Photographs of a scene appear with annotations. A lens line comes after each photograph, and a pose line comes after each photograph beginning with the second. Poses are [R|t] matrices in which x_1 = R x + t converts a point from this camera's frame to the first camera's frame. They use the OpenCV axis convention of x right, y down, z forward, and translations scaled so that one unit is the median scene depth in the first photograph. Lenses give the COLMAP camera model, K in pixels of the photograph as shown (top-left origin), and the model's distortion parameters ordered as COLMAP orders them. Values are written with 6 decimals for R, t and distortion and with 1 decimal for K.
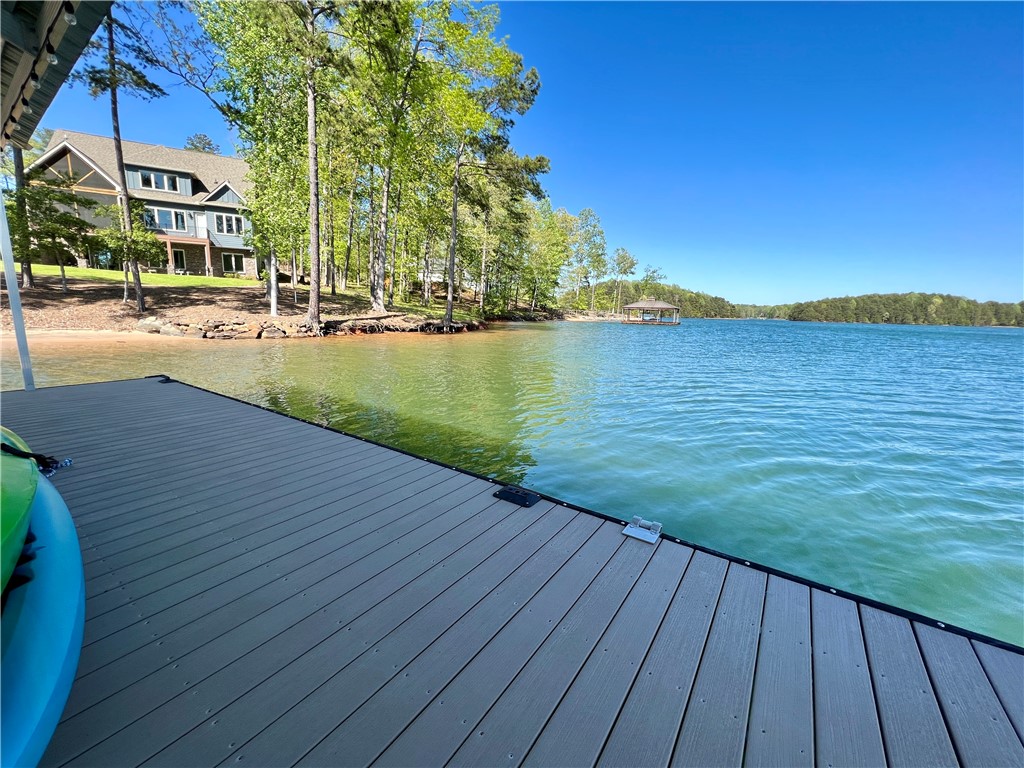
lens RADIAL K [[414.3, 0, 513.3], [0, 414.3, 389.7], [0, 0, 1]] dist [0.005942, -0.000166]
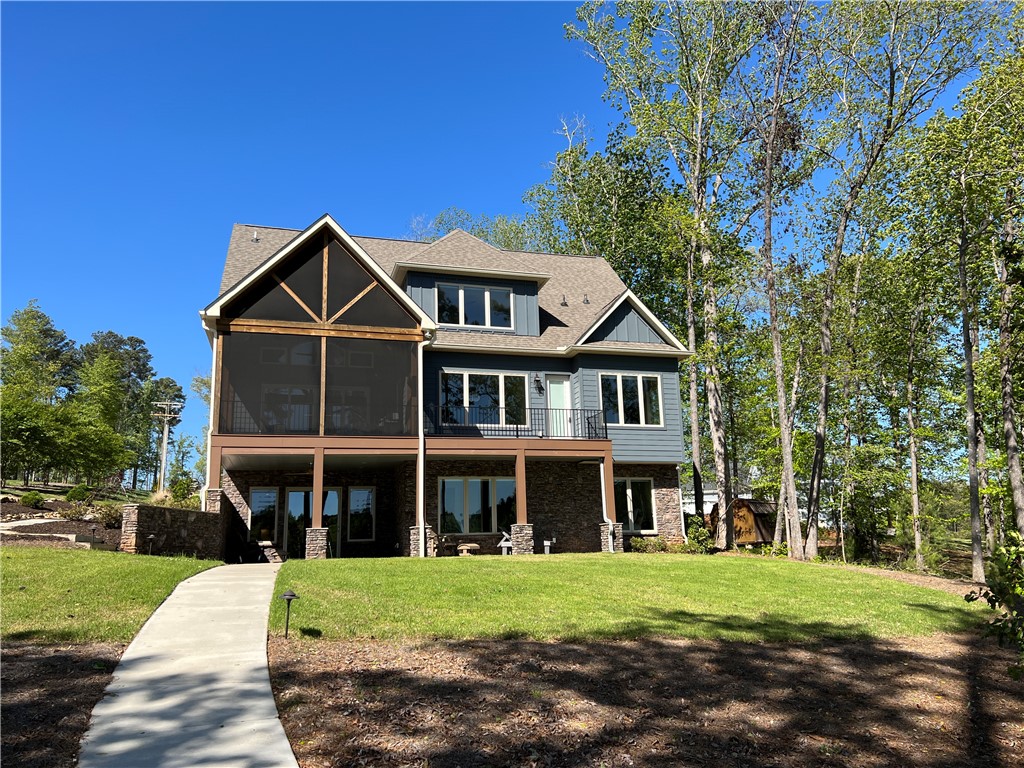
lens RADIAL K [[762.7, 0, 515.6], [0, 762.7, 392.3], [0, 0, 1]] dist [0.028670, -0.008586]
pose [[0.978427, -0.101848, -0.179743, -0.681923], [0.022537, 0.917463, -0.397183, -0.154974], [0.205360, 0.384563, 0.899966, 0.414761]]
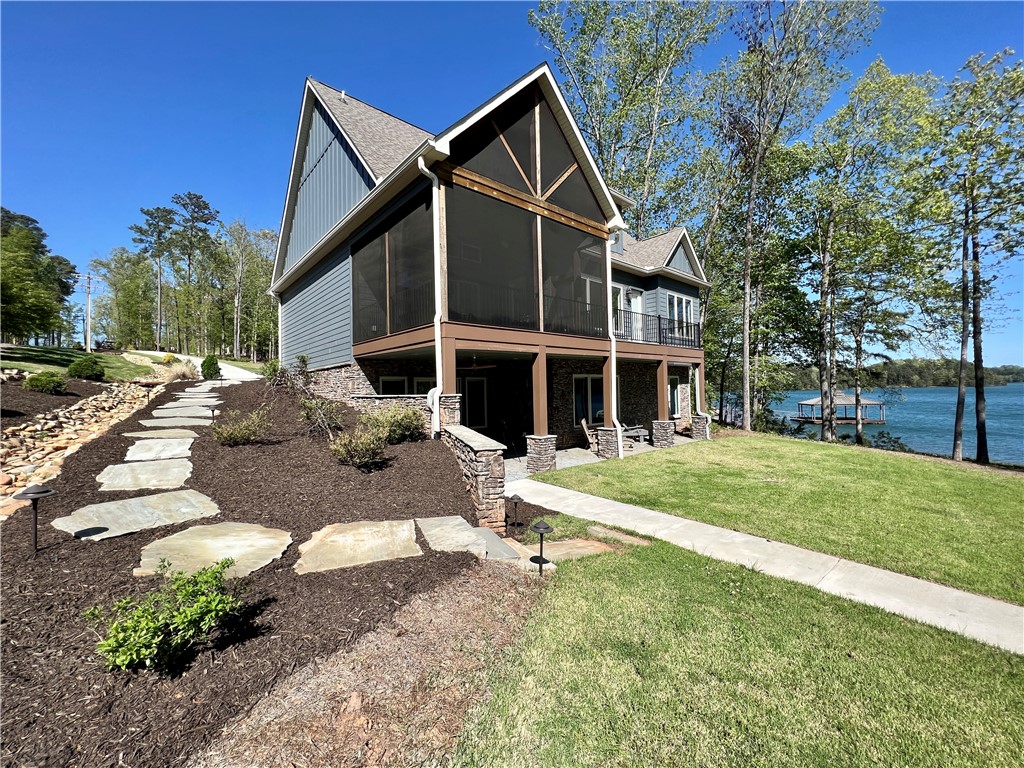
lens RADIAL K [[409.7, 0, 511.0], [0, 409.7, 379.2], [0, 0, 1]] dist [-0.000329, 0.001115]
pose [[0.973746, -0.045323, 0.223079, -0.990211], [0.092071, 0.974659, -0.203870, -0.264793], [-0.208185, 0.219056, 0.953243, 0.651378]]
